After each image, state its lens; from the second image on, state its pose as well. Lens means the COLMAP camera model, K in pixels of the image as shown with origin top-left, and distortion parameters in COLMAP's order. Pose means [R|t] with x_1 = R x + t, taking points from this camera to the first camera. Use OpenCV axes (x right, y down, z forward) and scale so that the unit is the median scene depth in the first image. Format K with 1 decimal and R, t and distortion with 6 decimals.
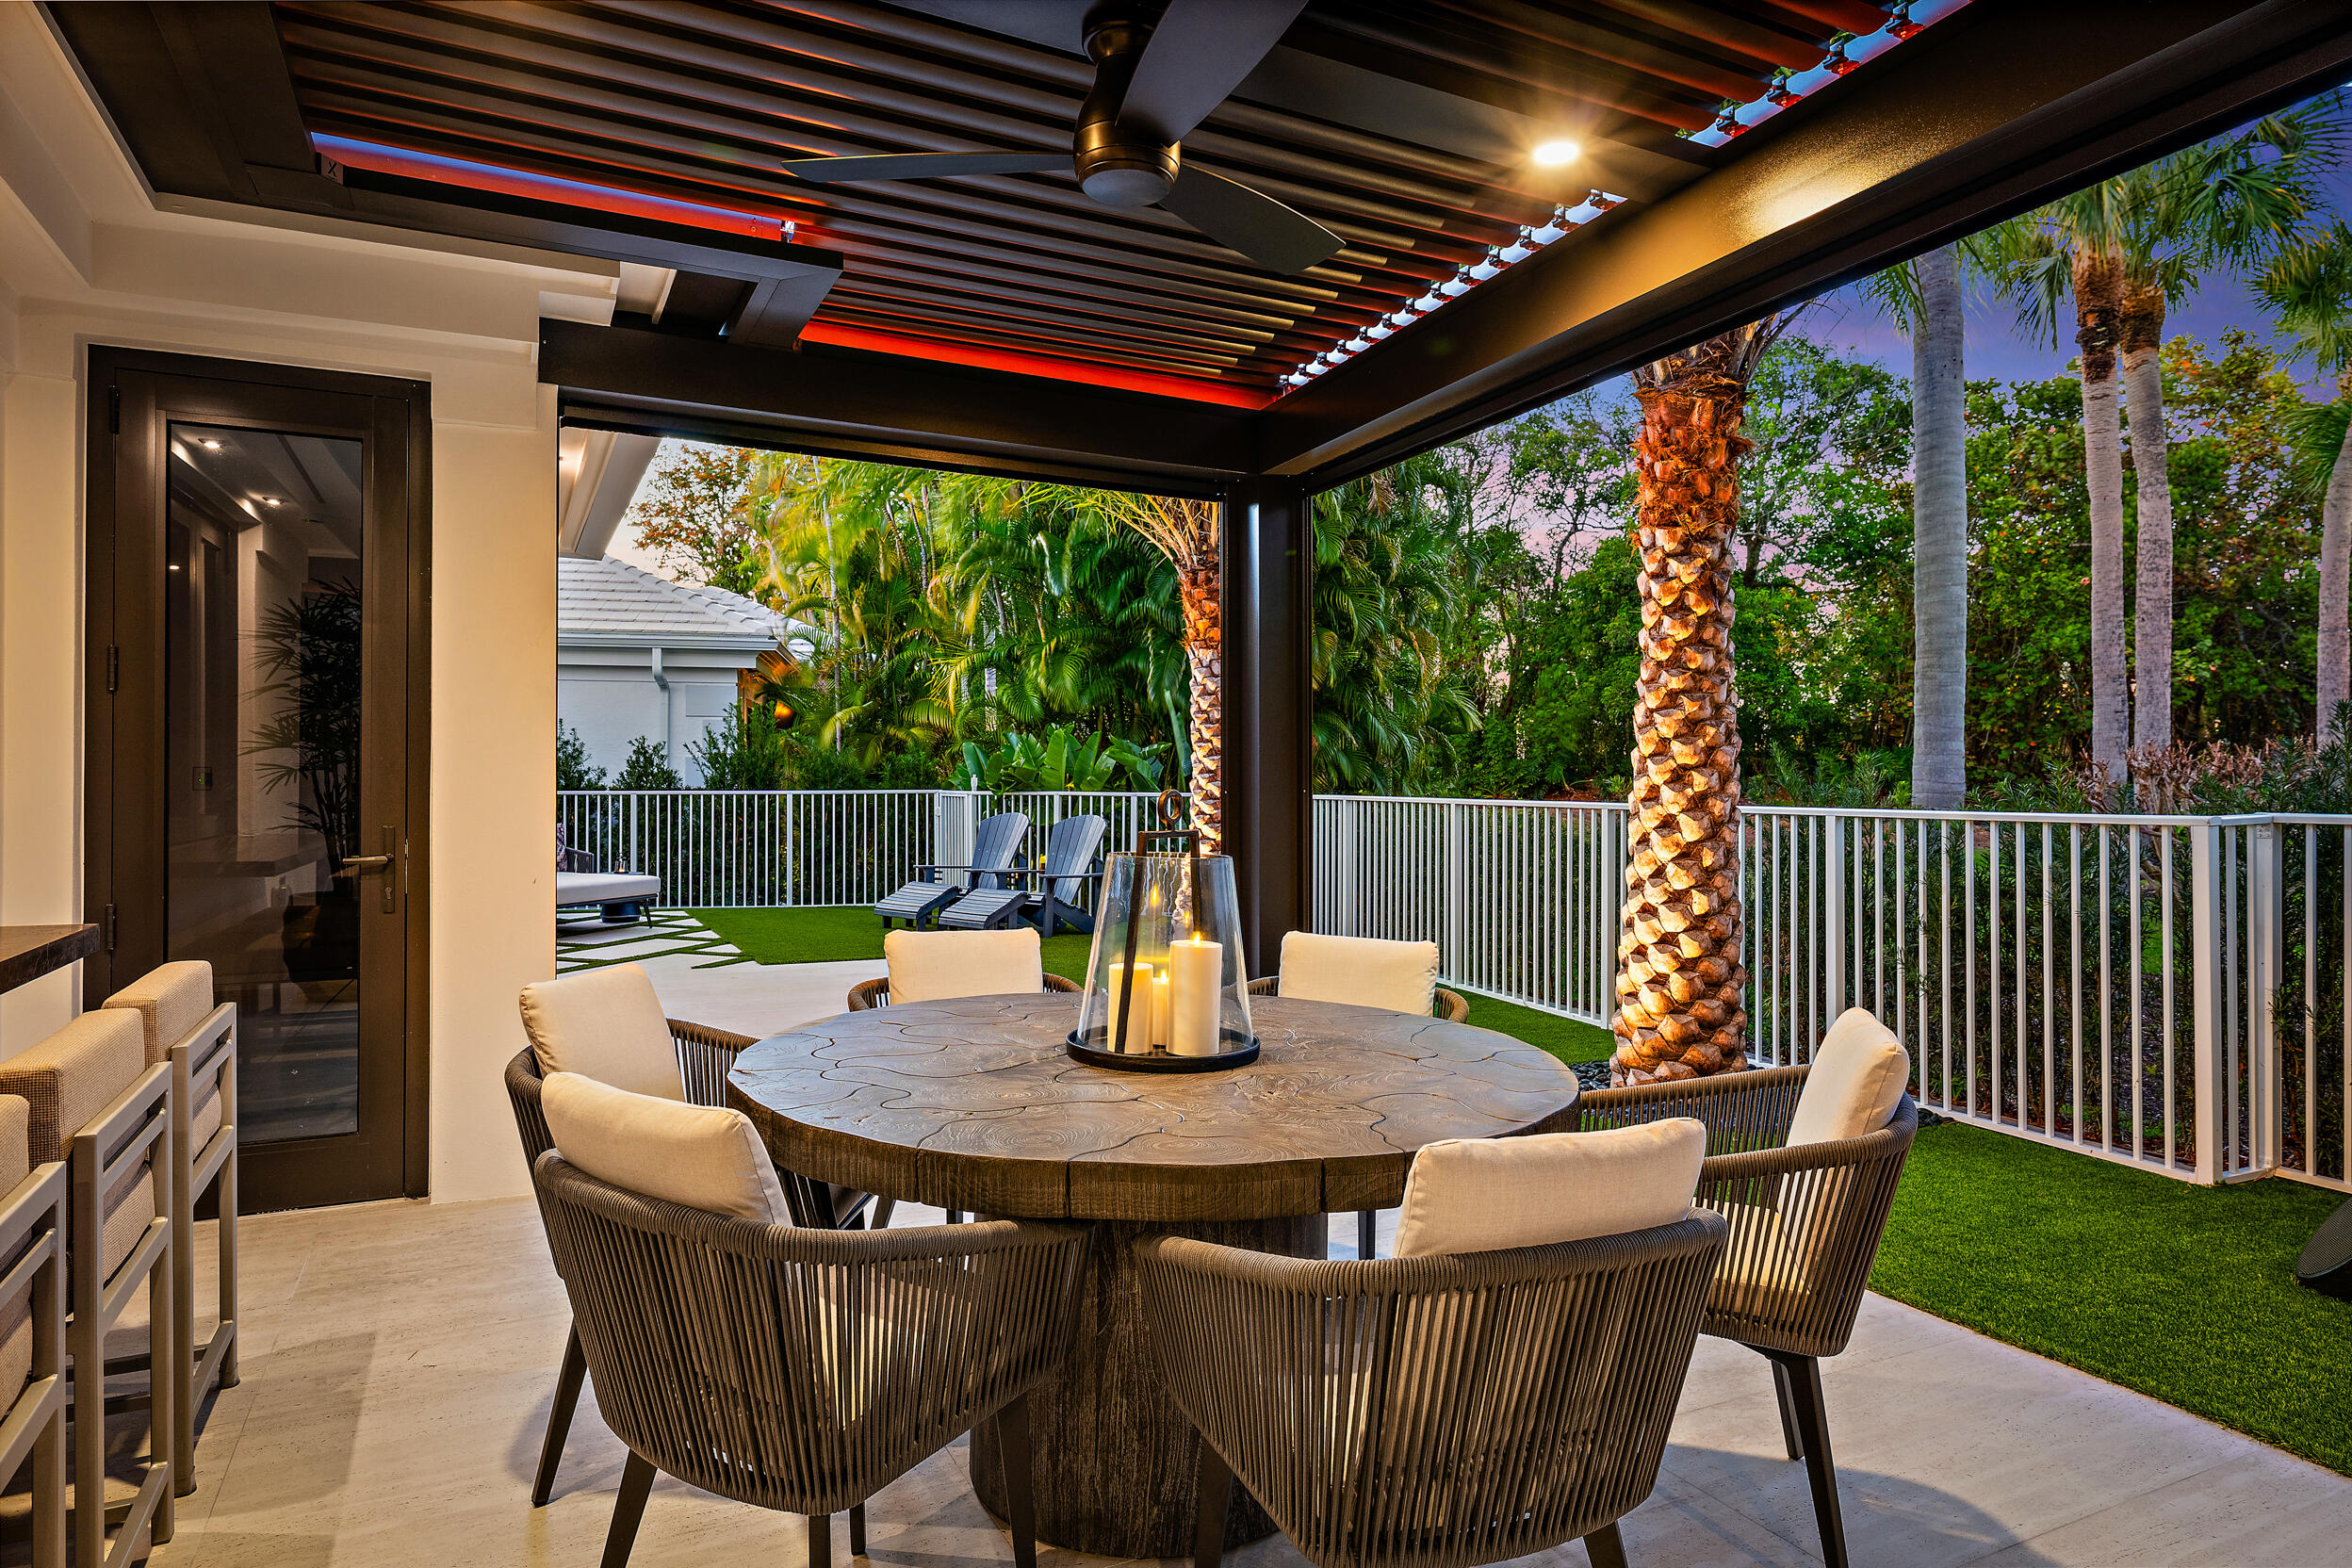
lens RADIAL K [[1356.8, 0, 1182.0], [0, 1356.8, 778.4], [0, 0, 1]] dist [0.001877, -0.001724]
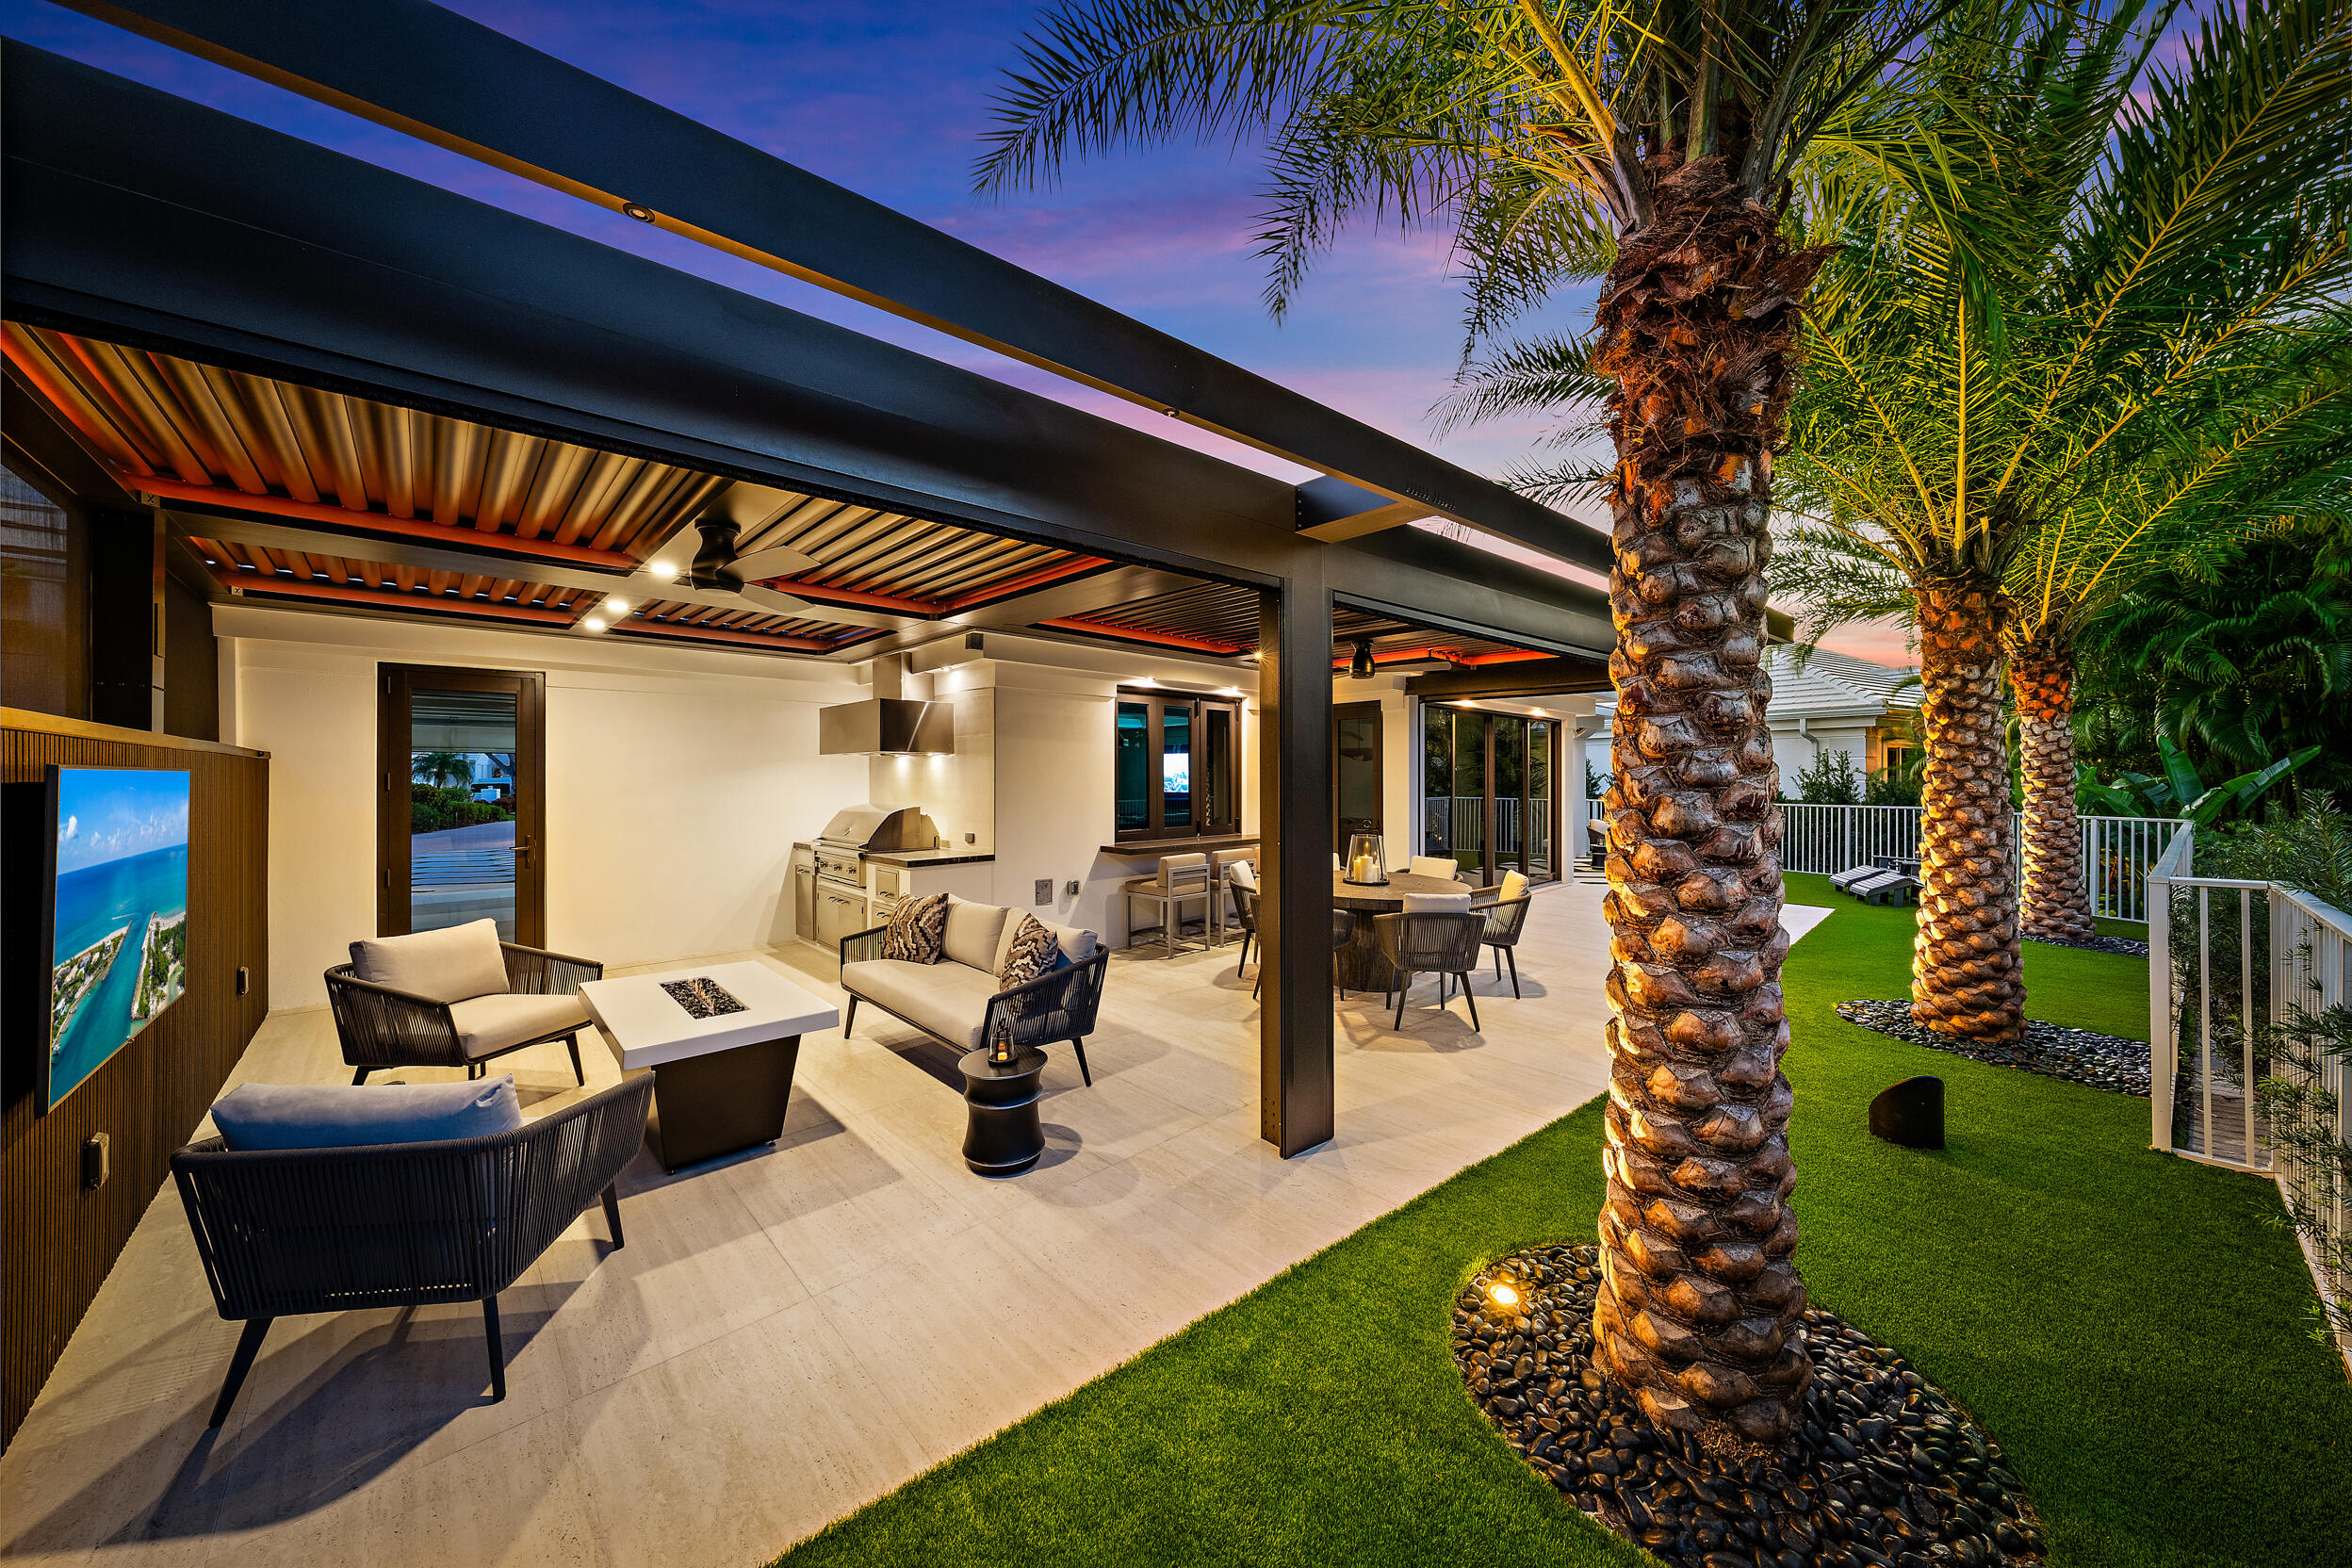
lens RADIAL K [[838.5, 0, 1176.2], [0, 838.5, 774.9], [0, 0, 1]] dist [0.000116, 0.000005]
pose [[0.287201, -0.002210, -0.957868, 0.755659], [-0.001894, 0.999994, -0.002875, -0.040350], [0.957869, 0.002640, 0.287195, -0.098682]]
